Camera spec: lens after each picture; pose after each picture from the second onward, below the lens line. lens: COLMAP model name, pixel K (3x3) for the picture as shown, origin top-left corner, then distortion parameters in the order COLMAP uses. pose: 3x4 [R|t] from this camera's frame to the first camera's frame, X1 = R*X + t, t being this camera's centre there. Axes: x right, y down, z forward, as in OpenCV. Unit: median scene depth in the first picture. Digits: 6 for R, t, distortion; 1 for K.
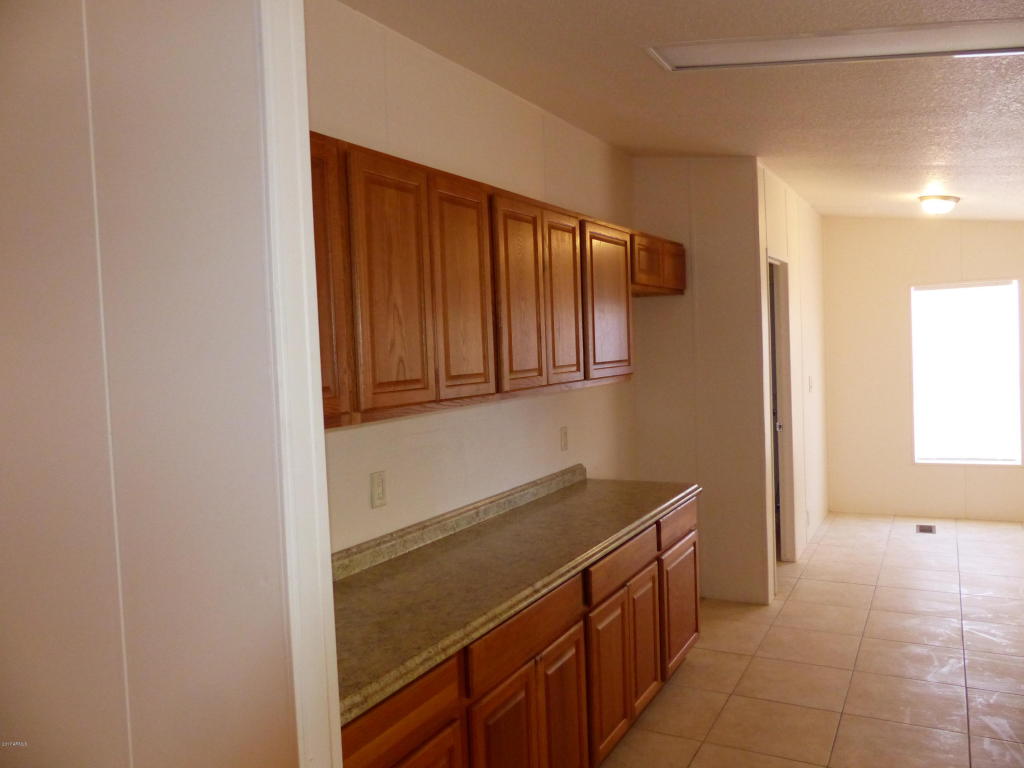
lens RADIAL K [[784.4, 0, 512.0], [0, 784.4, 384.0], [0, 0, 1]] dist [-0.003861, -0.005945]
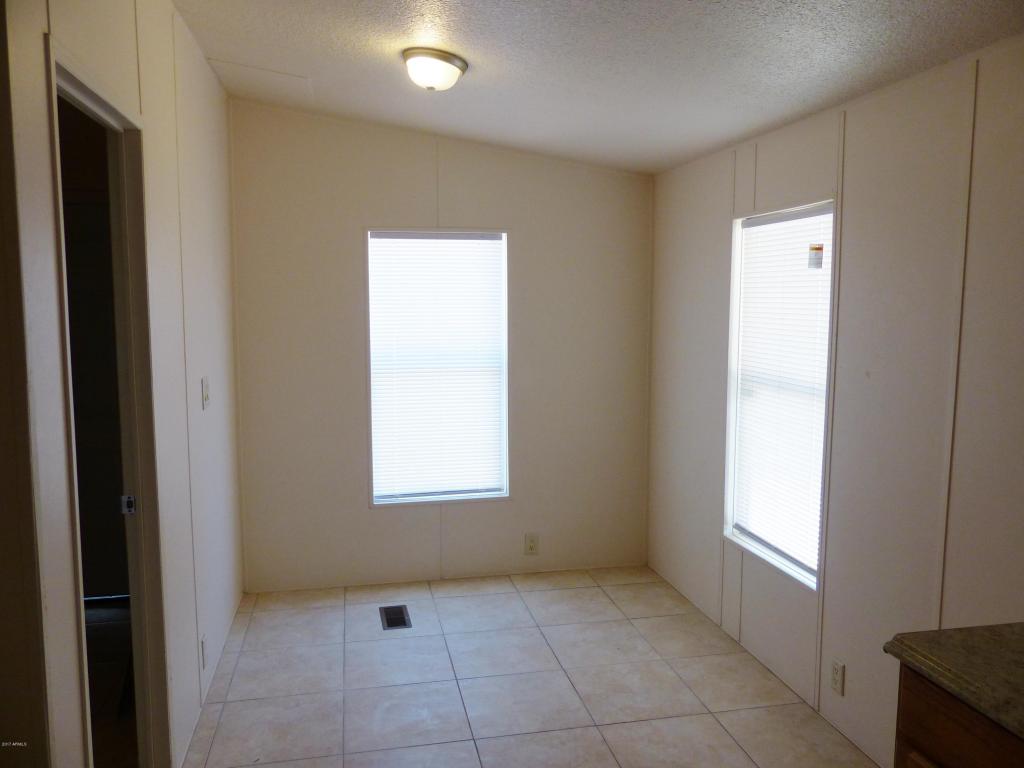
lens RADIAL K [[784.4, 0, 512.0], [0, 784.4, 384.0], [0, 0, 1]] dist [-0.003861, -0.005945]
pose [[0.760671, -0.022105, 0.648761, 0.187363], [-0.006389, 0.999117, 0.041534, -0.027691], [-0.649106, -0.035739, 0.759858, 0.447128]]
